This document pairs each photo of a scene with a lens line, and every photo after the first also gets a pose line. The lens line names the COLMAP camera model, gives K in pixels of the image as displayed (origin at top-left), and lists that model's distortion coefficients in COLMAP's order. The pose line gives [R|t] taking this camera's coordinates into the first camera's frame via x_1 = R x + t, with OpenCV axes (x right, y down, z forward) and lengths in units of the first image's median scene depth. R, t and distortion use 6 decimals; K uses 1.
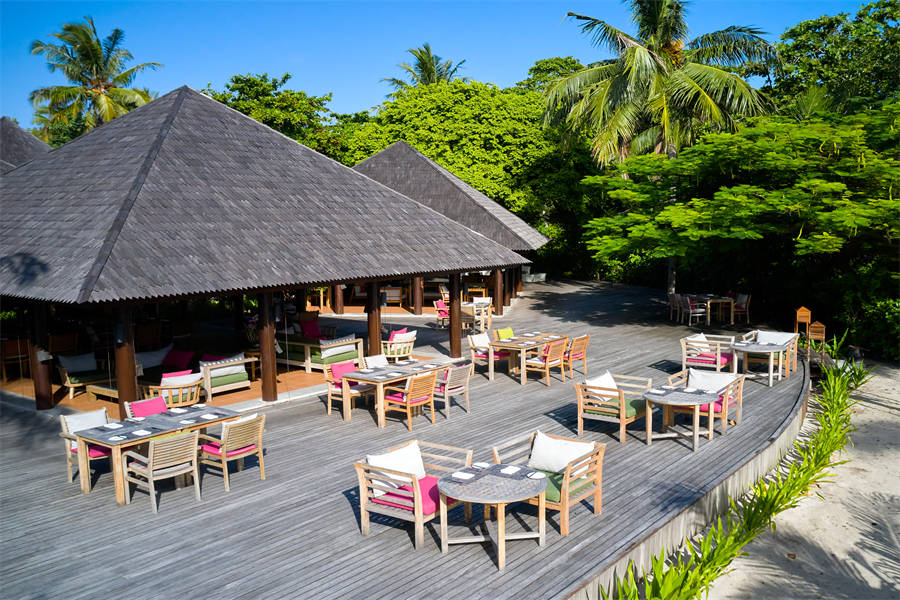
lens RADIAL K [[728.4, 0, 446.6], [0, 728.4, 297.4], [0, 0, 1]] dist [-0.008514, -0.000603]
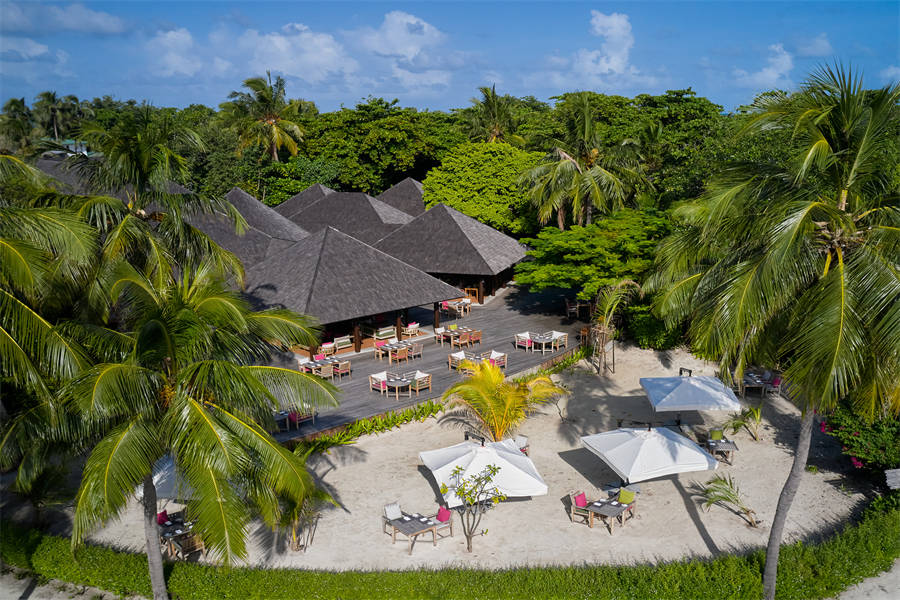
lens RADIAL K [[728.4, 0, 452.0], [0, 728.4, 301.9], [0, 0, 1]] dist [-0.008514, -0.000603]
pose [[0.984734, 0.038183, -0.169828, 0.570087], [-0.016198, 0.991513, 0.128998, -0.406693], [0.173312, -0.124278, 0.976994, -1.618365]]
